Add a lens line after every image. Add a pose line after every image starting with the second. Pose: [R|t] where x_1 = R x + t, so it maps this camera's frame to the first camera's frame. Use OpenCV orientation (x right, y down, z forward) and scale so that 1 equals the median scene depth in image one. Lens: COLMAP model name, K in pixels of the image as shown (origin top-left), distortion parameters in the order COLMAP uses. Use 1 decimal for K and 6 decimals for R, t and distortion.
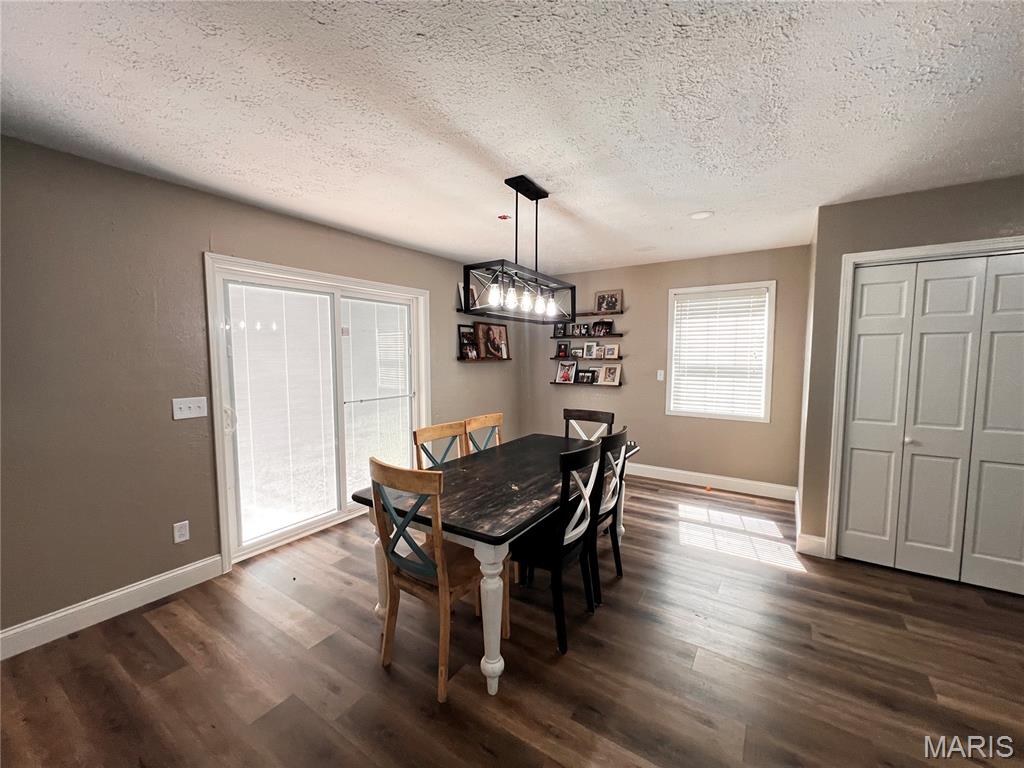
lens RADIAL K [[410.3, 0, 513.4], [0, 410.3, 386.6], [0, 0, 1]] dist [-0.000787, 0.000077]
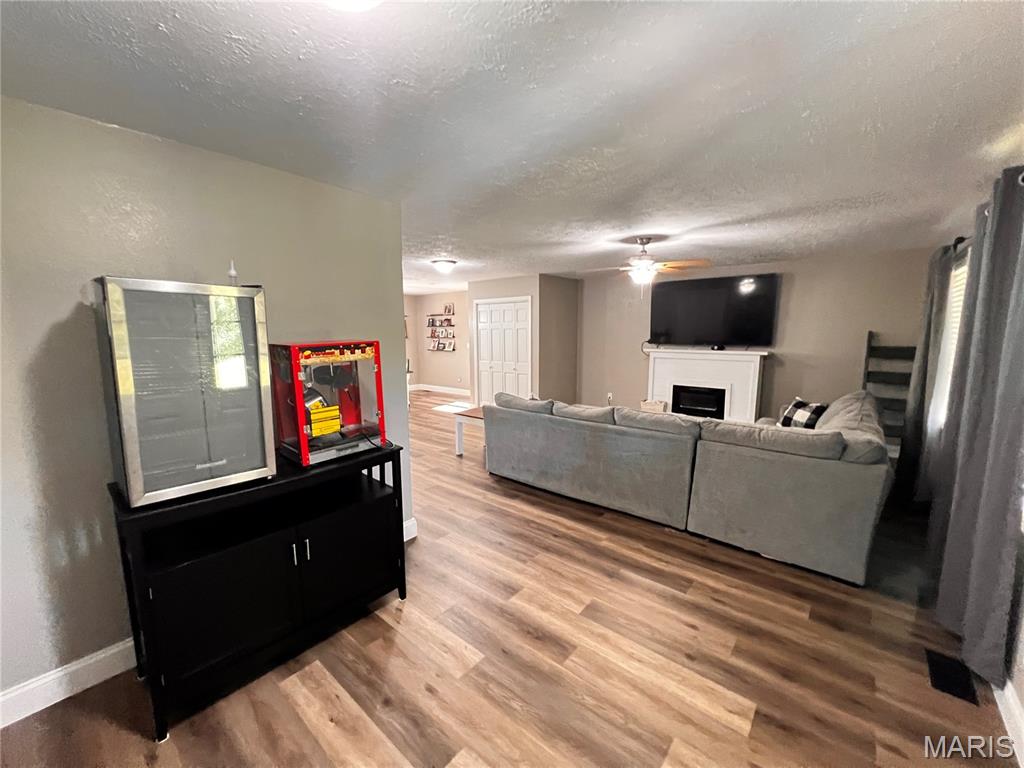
lens RADIAL K [[410.3, 0, 513.5], [0, 410.3, 384.4], [0, 0, 1]] dist [-0.000787, 0.000077]
pose [[0.992791, 0.013492, -0.119094, 1.284885], [-0.007534, 0.998704, 0.050329, 0.095652], [0.119619, -0.049069, 0.991607, -1.581442]]
